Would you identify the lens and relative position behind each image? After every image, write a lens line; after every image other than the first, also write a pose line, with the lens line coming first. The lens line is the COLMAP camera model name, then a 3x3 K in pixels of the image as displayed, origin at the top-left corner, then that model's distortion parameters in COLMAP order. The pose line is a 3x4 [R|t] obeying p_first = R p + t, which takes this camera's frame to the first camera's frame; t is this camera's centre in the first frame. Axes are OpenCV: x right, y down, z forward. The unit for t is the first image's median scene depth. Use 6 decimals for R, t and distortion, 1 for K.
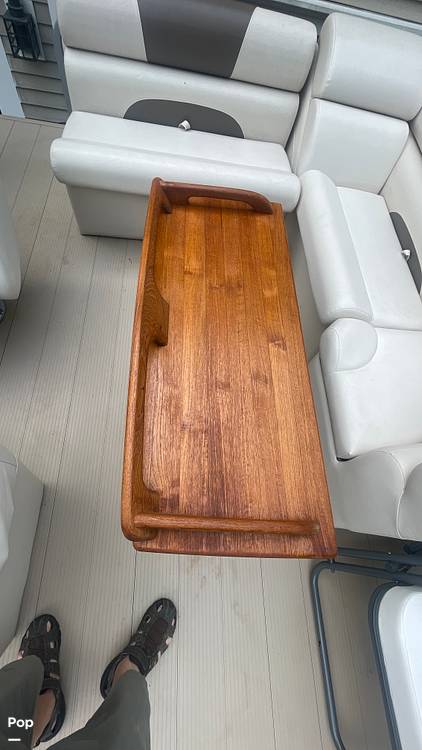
lens RADIAL K [[303.0, 0, 207.2], [0, 303.0, 372.8], [0, 0, 1]] dist [0.002455, -0.000555]
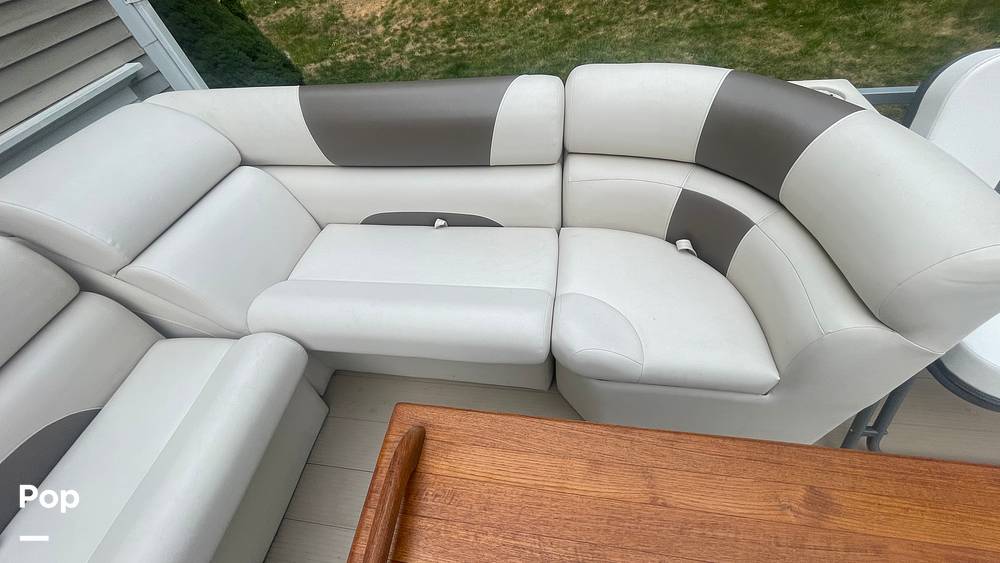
lens RADIAL K [[404.1, 0, 491.6], [0, 404.1, 288.2], [0, 0, 1]] dist [0.002455, -0.000555]
pose [[0.152664, -0.849300, 0.505355, 0.082351], [0.950775, 0.265746, 0.159392, -0.492721], [-0.269668, 0.456145, 0.848063, 0.290319]]
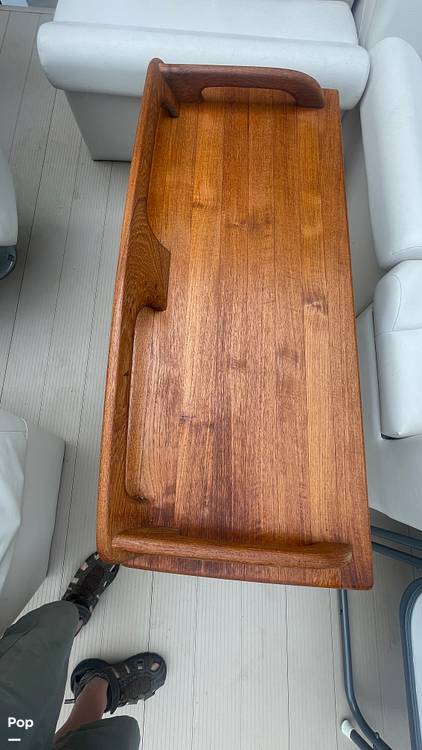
lens RADIAL K [[303.0, 0, 207.4], [0, 303.0, 371.8], [0, 0, 1]] dist [0.002455, -0.000555]
pose [[0.992204, 0.026129, -0.121855, 0.043949], [-0.002369, 0.981552, 0.191180, -0.052626], [0.124603, -0.189401, 0.973962, 0.148582]]
